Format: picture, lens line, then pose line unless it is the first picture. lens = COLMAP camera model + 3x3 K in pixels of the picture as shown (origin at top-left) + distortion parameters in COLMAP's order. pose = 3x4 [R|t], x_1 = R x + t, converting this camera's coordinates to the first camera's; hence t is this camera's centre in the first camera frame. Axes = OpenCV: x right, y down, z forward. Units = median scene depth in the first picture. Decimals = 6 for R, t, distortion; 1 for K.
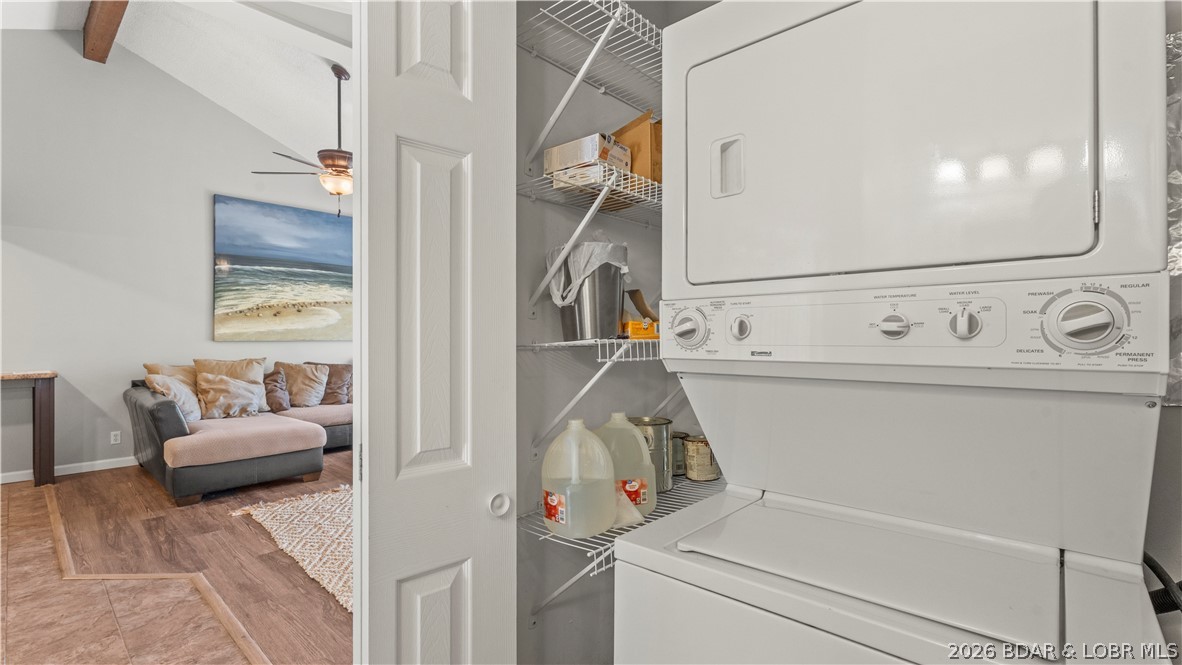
lens RADIAL K [[523.3, 0, 590.9], [0, 523.3, 337.9], [0, 0, 1]] dist [0.002010, -0.003535]
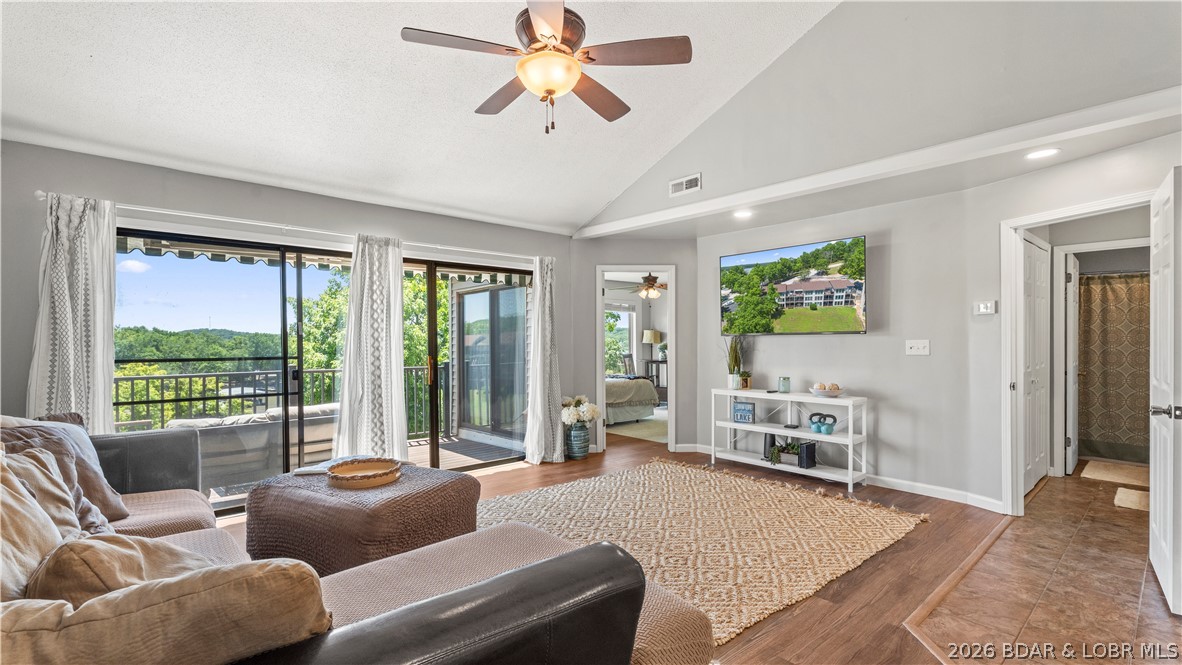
lens RADIAL K [[527.5, 0, 593.5], [0, 527.5, 343.3], [0, 0, 1]] dist [-0.000043, 0.000176]
pose [[0.105800, -0.008156, 0.994354, -0.997645], [0.010238, 0.999922, 0.007112, -0.007081], [-0.994335, 0.009427, 0.105876, 0.852692]]
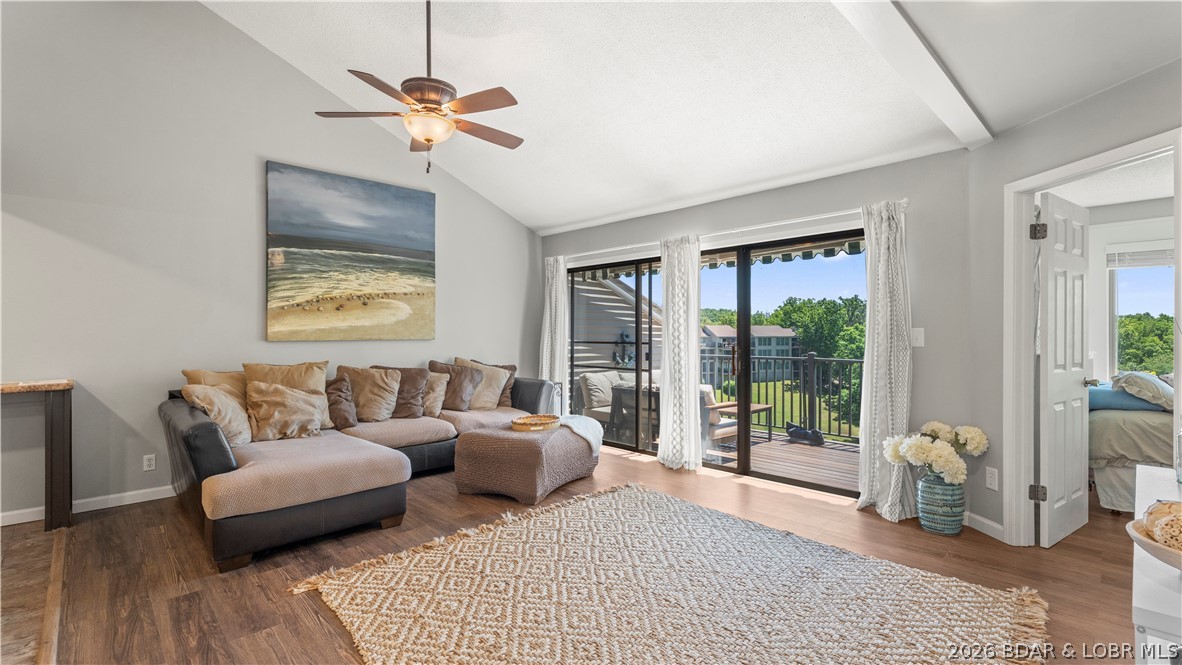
lens RADIAL K [[521.3, 0, 586.4], [0, 521.3, 333.8], [0, 0, 1]] dist [0.001296, -0.000289]
pose [[0.997346, -0.005635, -0.072587, -0.197255], [0.005324, 0.999976, -0.004477, 0.001370], [0.072611, 0.004078, 0.997352, 0.270095]]
